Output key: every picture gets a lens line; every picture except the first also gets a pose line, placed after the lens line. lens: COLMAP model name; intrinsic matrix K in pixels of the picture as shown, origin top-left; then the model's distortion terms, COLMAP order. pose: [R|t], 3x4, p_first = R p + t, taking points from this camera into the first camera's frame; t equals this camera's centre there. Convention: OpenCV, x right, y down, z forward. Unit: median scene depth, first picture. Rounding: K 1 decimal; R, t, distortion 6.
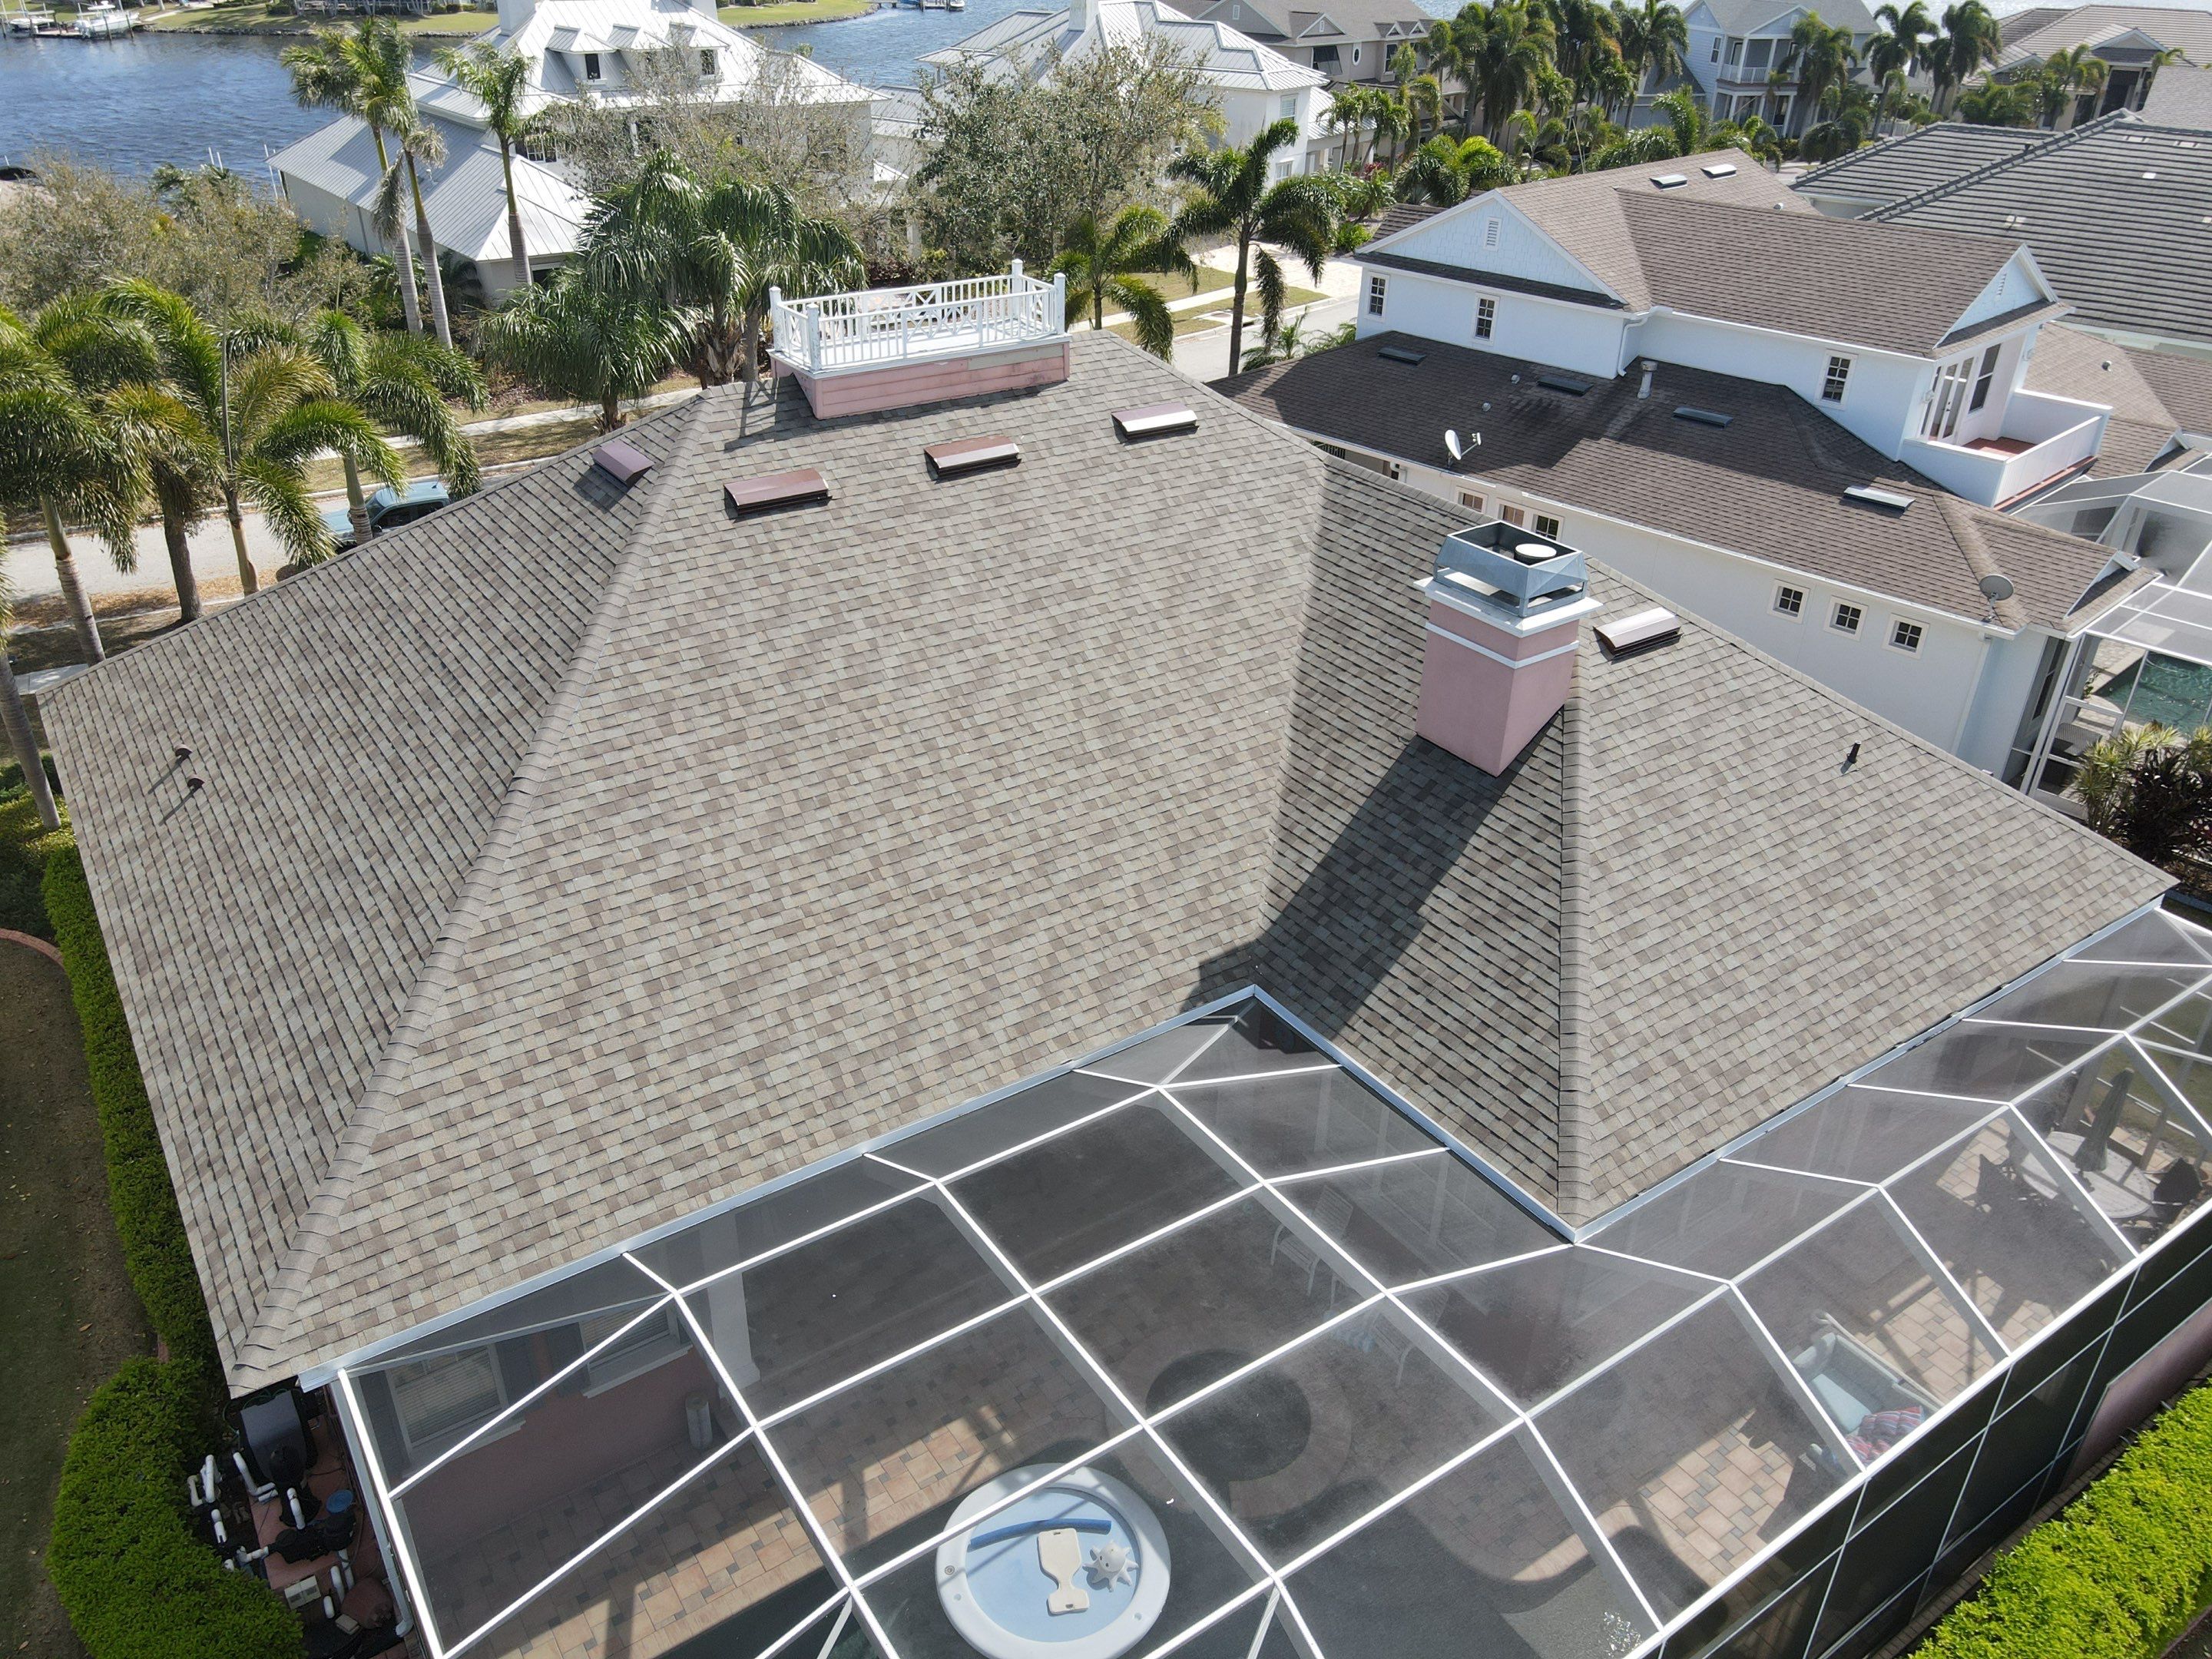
lens RADIAL K [[1621.6, 0, 1083.5], [0, 1621.6, 824.0], [0, 0, 1]] dist [0.007628, 0.003966]
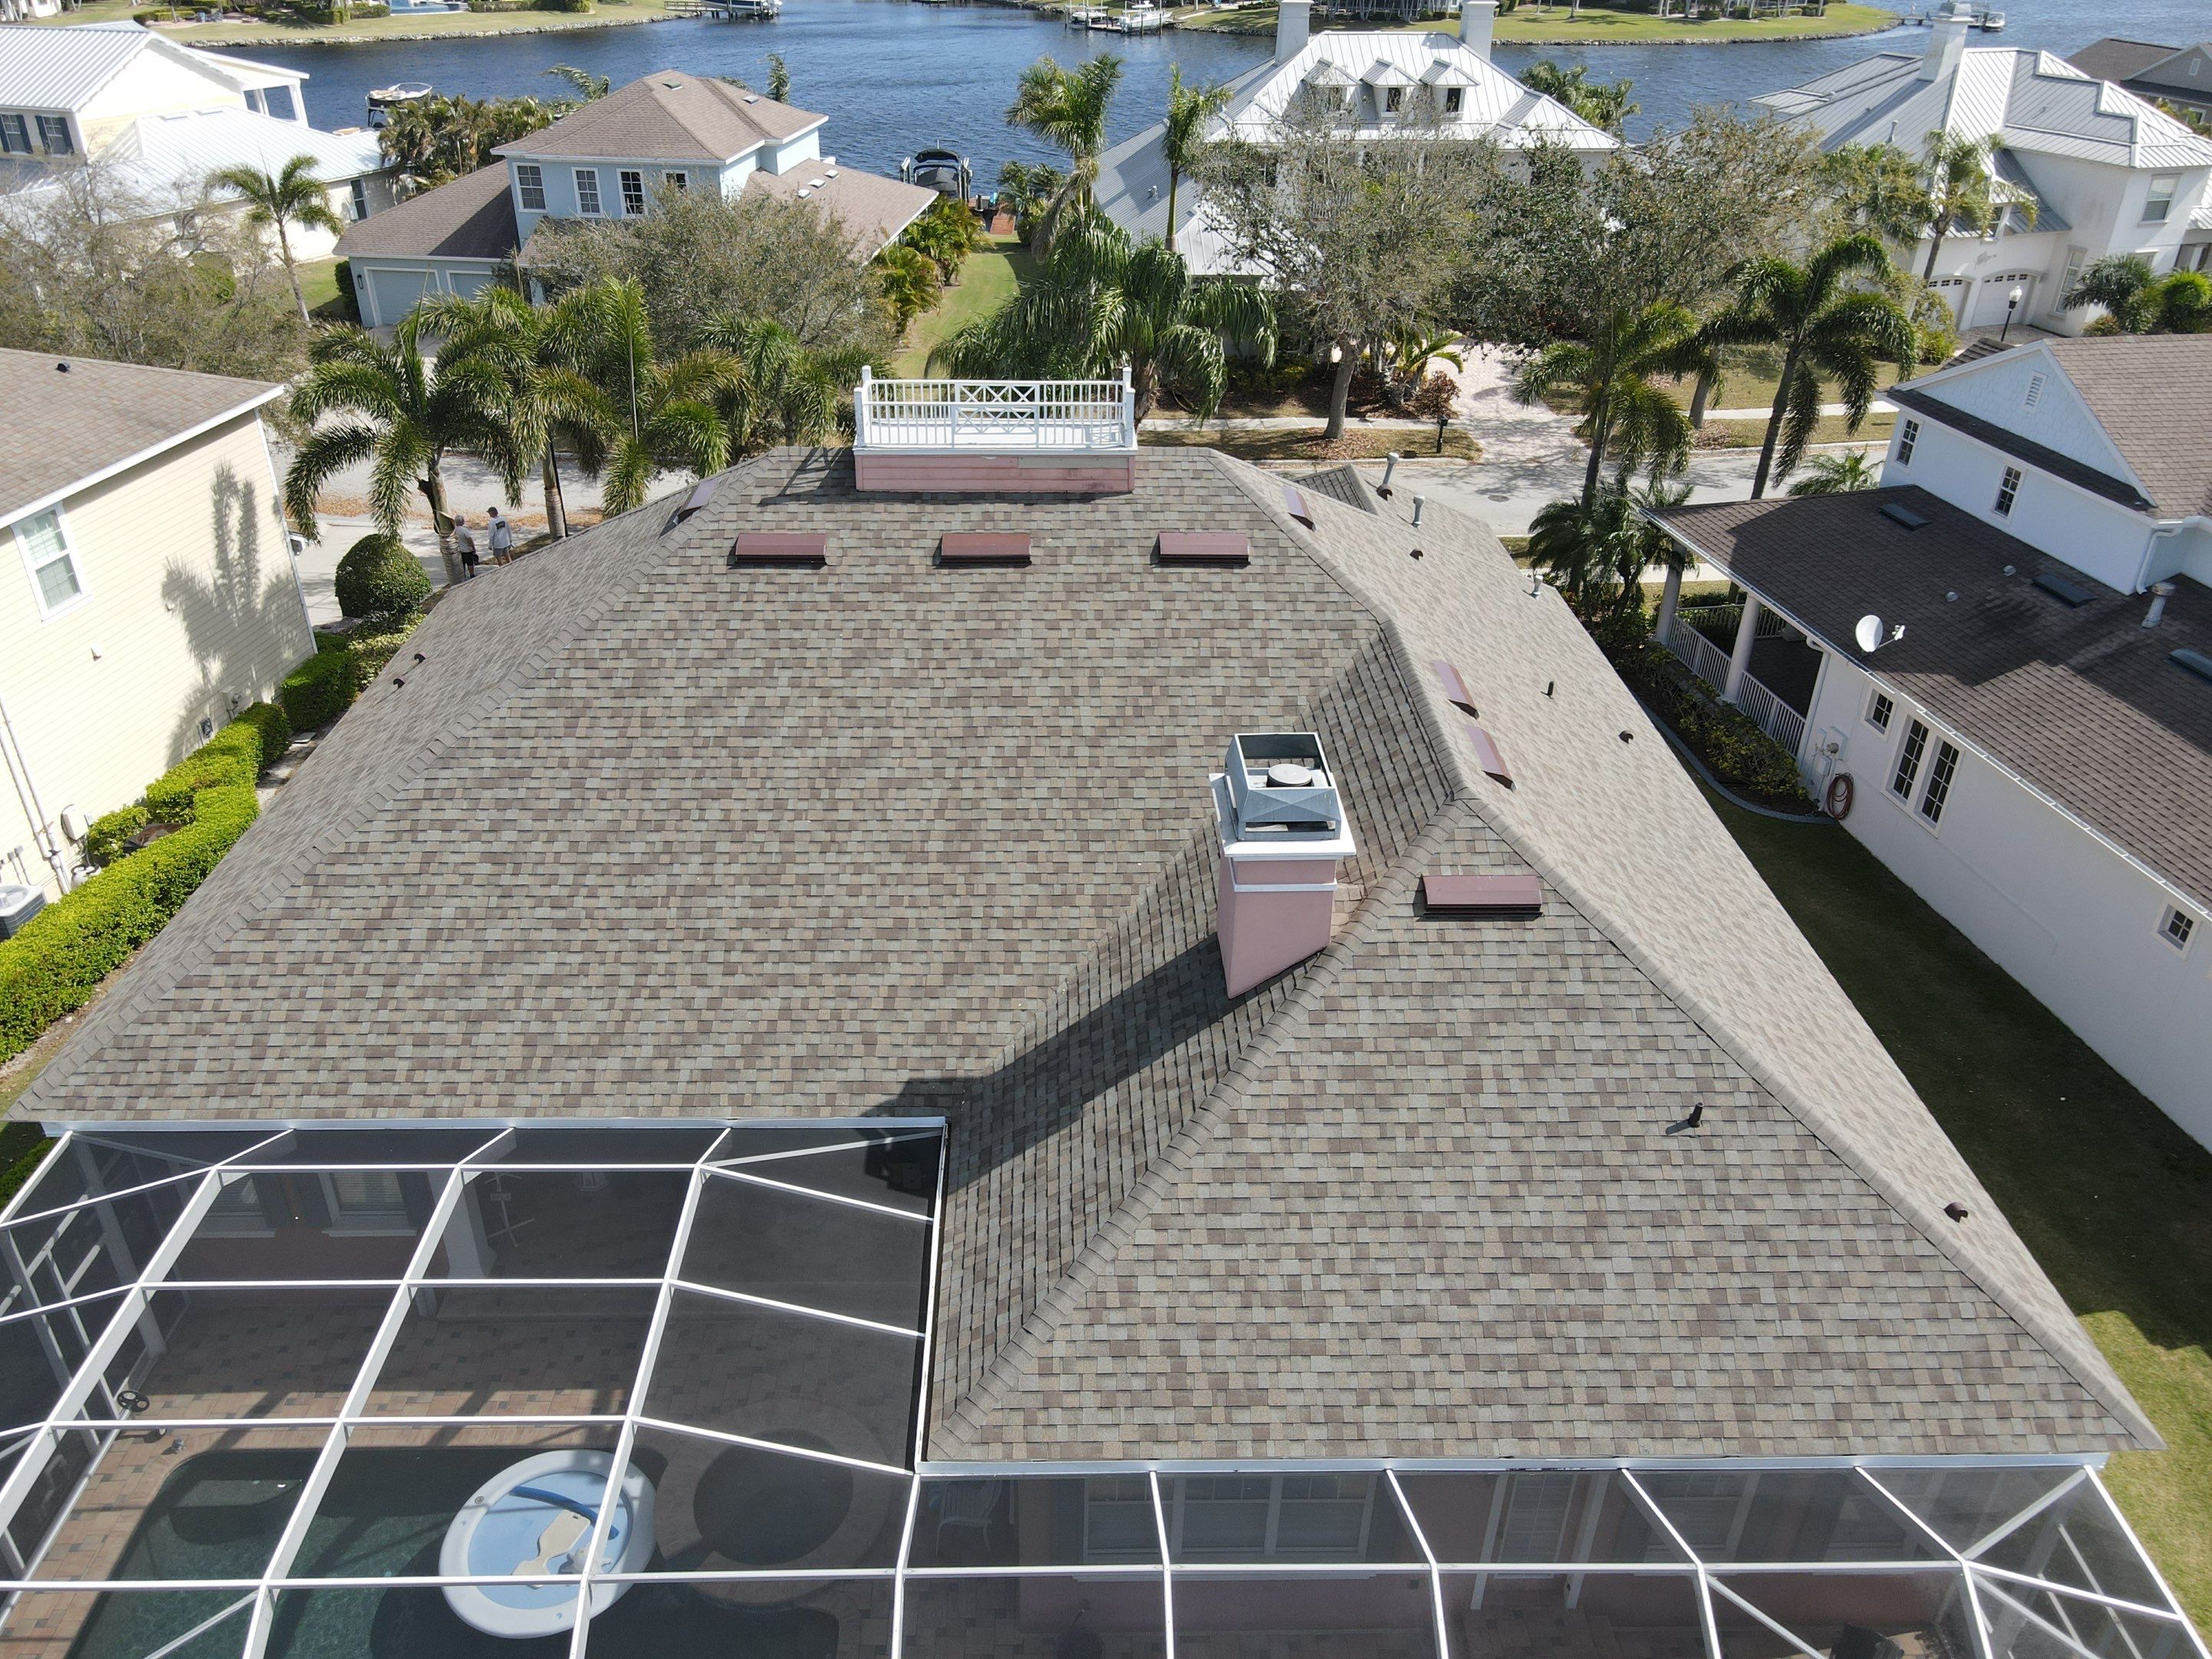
lens RADIAL K [[1621.6, 0, 1075.8], [0, 1621.6, 832.8], [0, 0, 1]] dist [0.007628, 0.003966]
pose [[0.838464, 0.272675, -0.471832, 0.549356], [-0.270266, 0.959902, 0.074461, -0.153271], [0.473216, 0.065088, 0.878539, 0.130046]]
